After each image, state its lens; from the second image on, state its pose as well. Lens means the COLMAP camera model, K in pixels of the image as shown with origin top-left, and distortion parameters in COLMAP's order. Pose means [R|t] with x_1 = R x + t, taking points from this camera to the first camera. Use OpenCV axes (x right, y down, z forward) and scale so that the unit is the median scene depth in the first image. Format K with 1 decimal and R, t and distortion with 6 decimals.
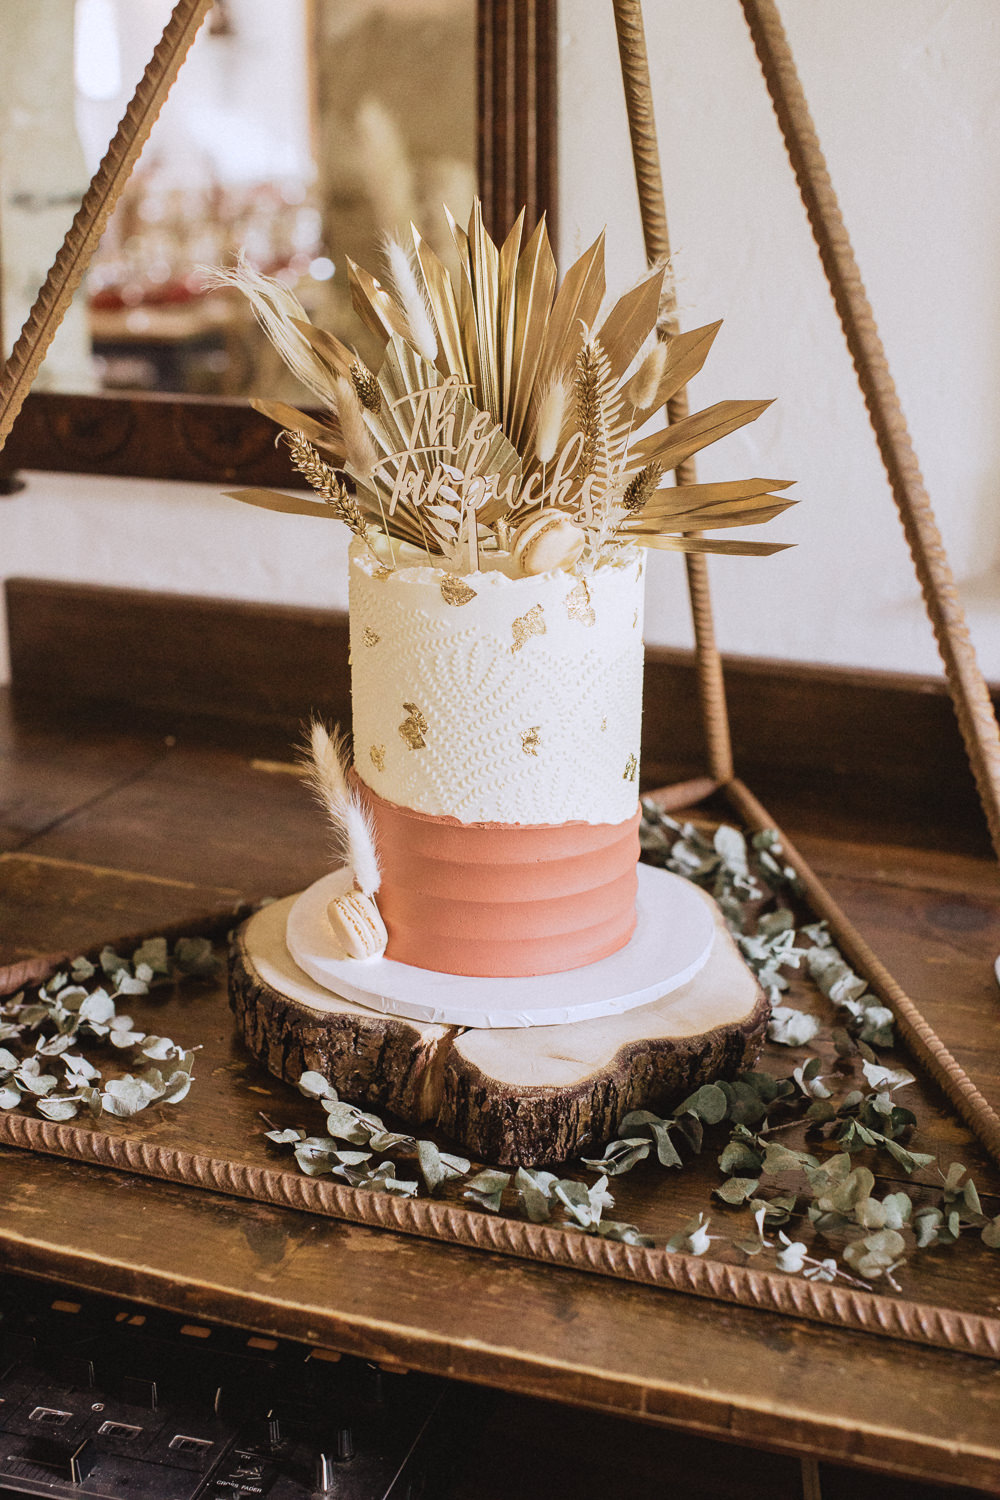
lens RADIAL K [[2068.4, 0, 495.4], [0, 2068.4, 756.2], [0, 0, 1]] dist [-0.157950, 0.000000]
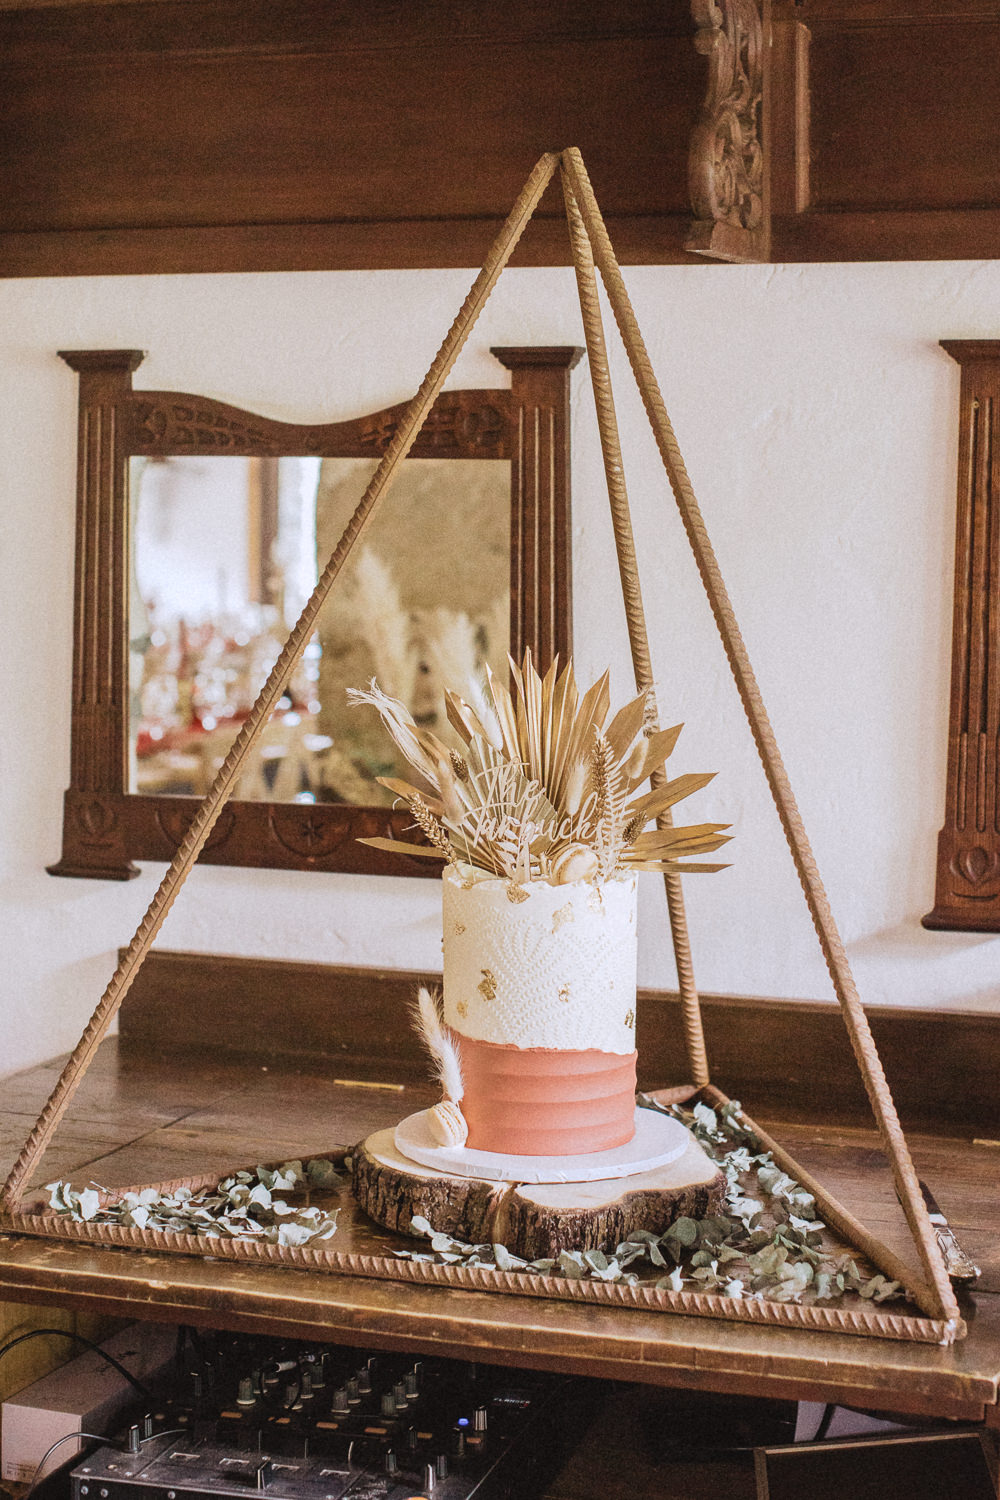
lens RADIAL K [[2068.4, 0, 504.0], [0, 2068.4, 746.3], [0, 0, 1]] dist [-0.157950, 0.000000]
pose [[0.999988, -0.001043, 0.004687, -0.034698], [0.002033, 0.976274, -0.216529, 0.144793], [-0.004350, 0.216536, 0.976265, -0.535611]]
